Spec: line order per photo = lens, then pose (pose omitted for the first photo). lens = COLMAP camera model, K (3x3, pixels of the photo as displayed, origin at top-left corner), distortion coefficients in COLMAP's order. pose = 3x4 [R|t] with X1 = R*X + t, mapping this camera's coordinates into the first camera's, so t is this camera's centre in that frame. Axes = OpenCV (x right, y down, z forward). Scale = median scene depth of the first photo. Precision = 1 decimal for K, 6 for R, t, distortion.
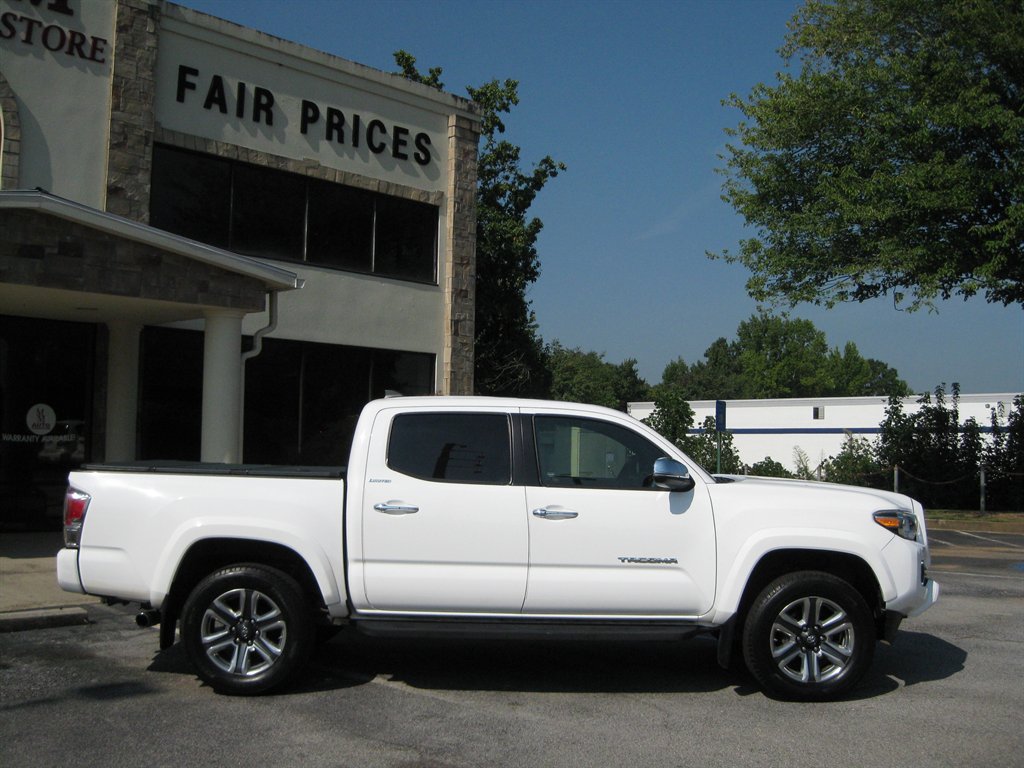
lens RADIAL K [[1104.7, 0, 508.9], [0, 1104.7, 362.2], [0, 0, 1]] dist [-0.119679, 0.000000]
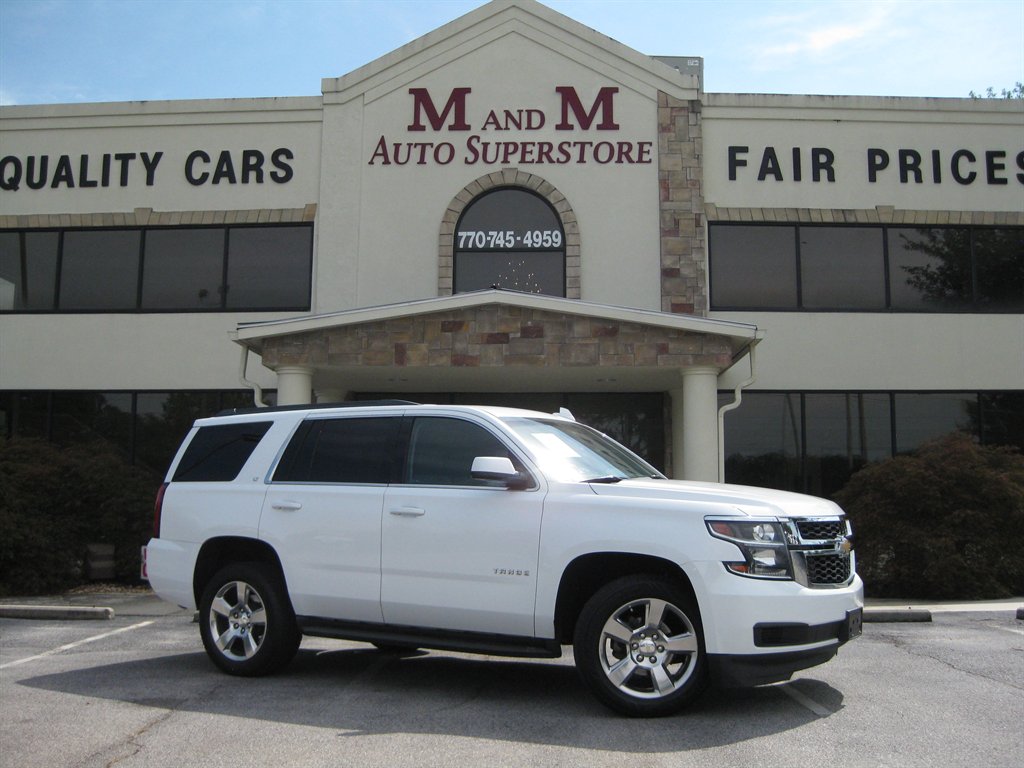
lens RADIAL K [[1104.7, 0, 545.5], [0, 1104.7, 366.4], [0, 0, 1]] dist [-0.119679, 0.000000]
pose [[0.680731, -0.112123, -0.723902, 0.334802], [0.063895, 0.993538, -0.093802, 0.033796], [0.729742, 0.017600, 0.683496, 0.122282]]
